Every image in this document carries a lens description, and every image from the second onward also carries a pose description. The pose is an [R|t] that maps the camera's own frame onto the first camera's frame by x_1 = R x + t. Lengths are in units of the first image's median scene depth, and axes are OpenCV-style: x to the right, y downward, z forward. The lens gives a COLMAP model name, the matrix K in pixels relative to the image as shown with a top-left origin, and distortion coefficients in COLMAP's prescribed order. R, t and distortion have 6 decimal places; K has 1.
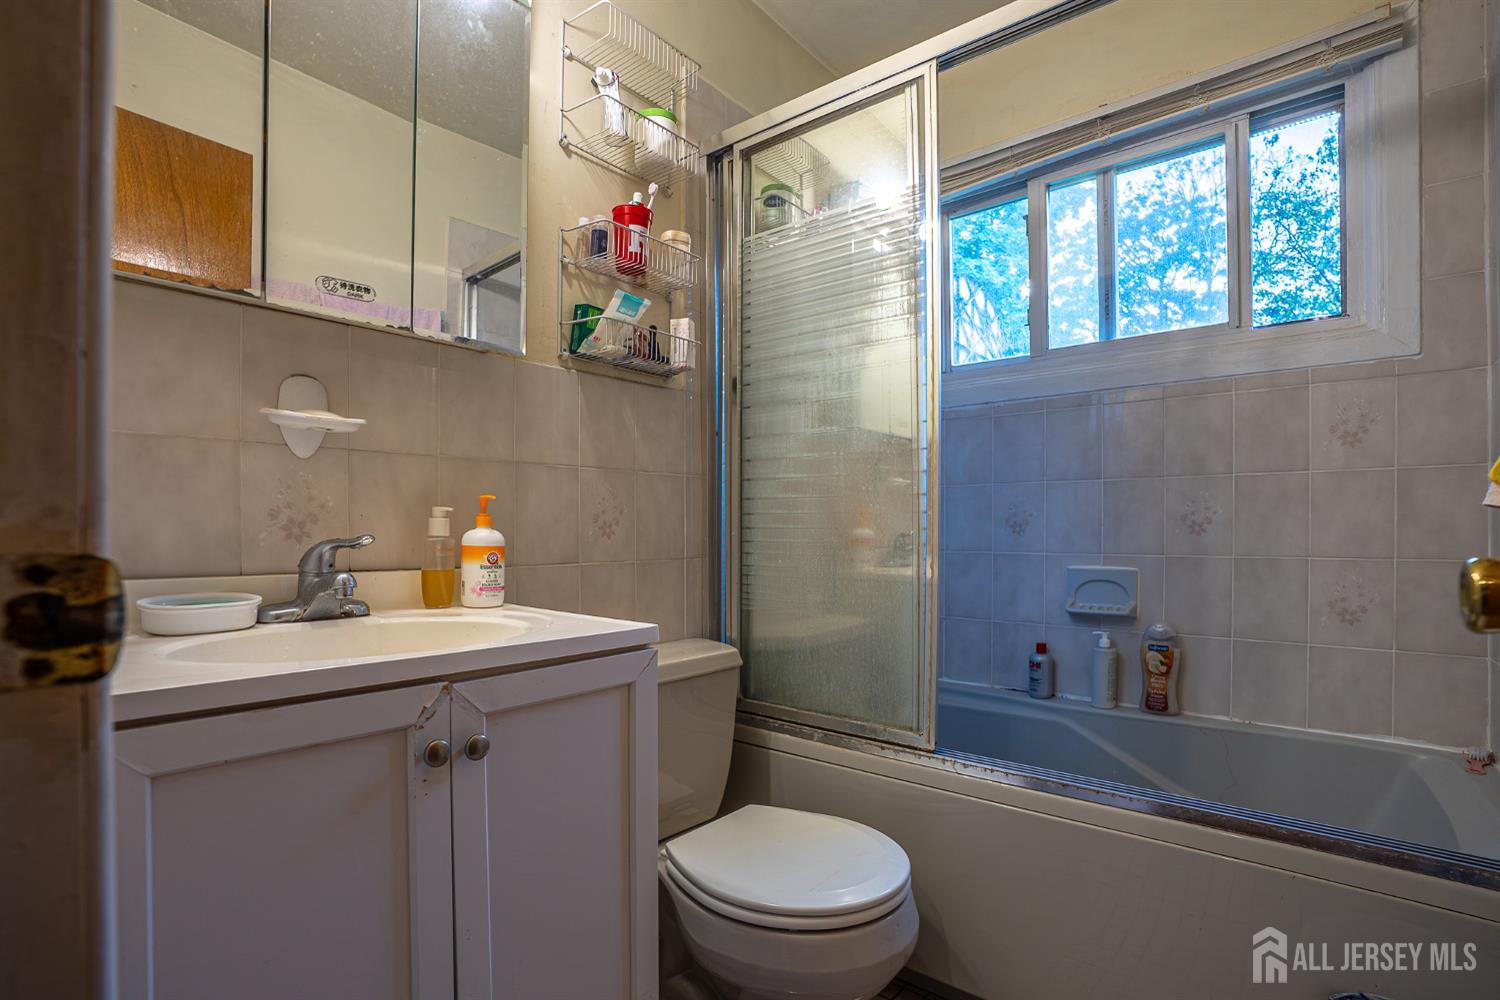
lens RADIAL K [[709.8, 0, 747.5], [0, 709.8, 497.0], [0, 0, 1]] dist [-0.071173, 0.027331]
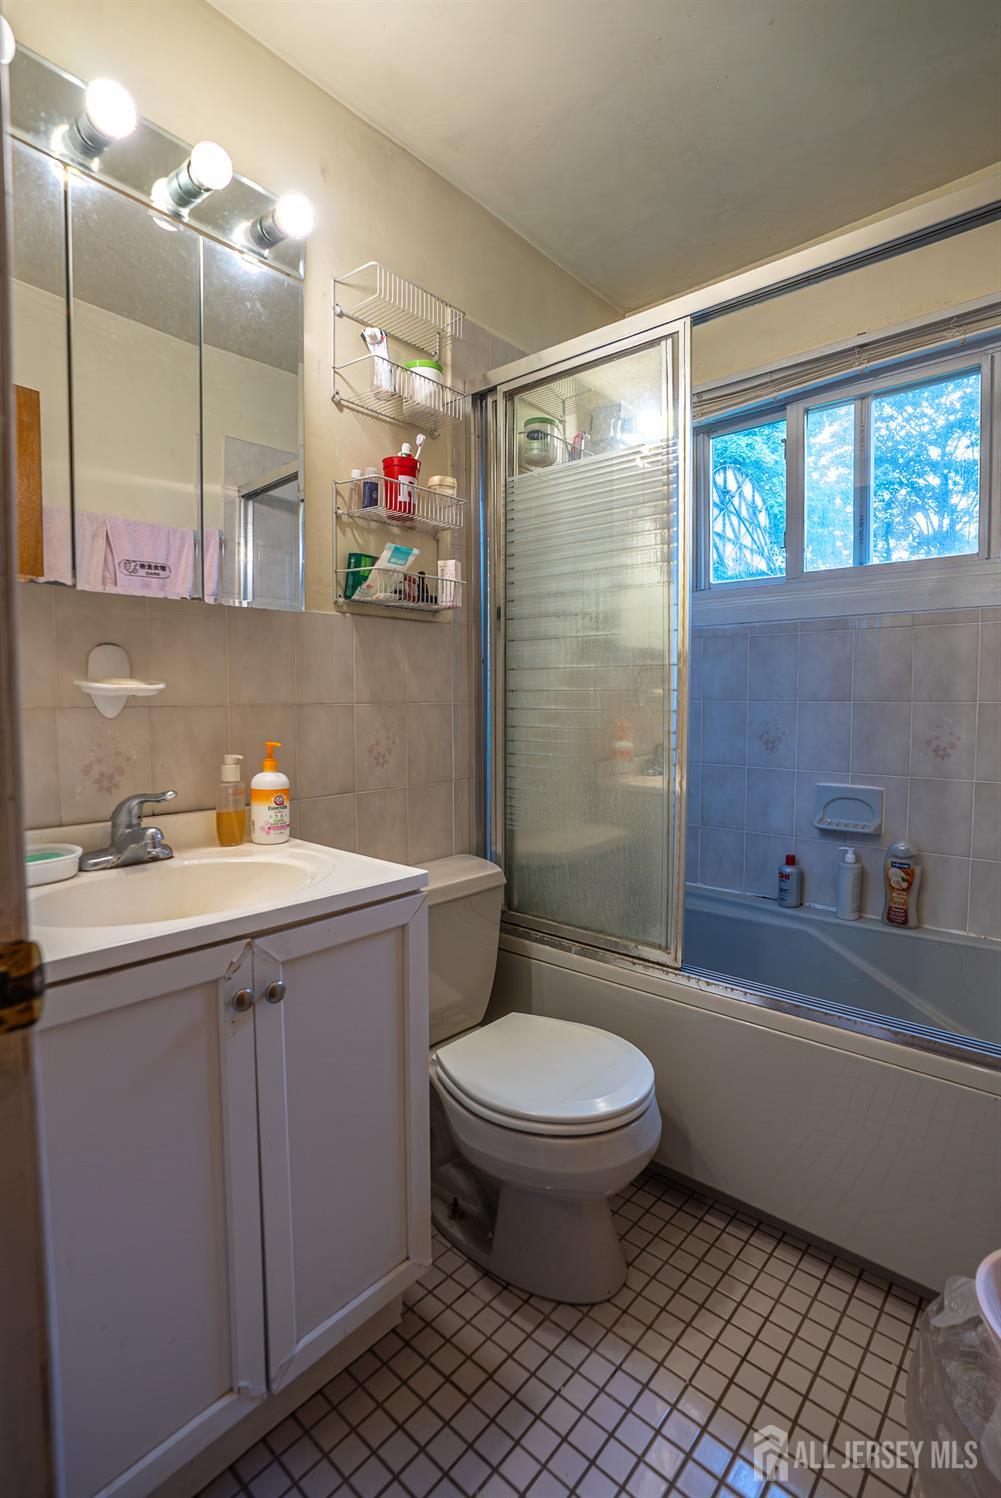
lens RADIAL K [[708.8, 0, 494.7], [0, 708.8, 703.5], [0, 0, 1]] dist [-0.071173, 0.027331]
pose [[0.999483, -0.000552, -0.032137, 0.010839], [0.002054, 0.998907, 0.046707, -0.092391], [0.032076, -0.046749, 0.998392, -0.071602]]
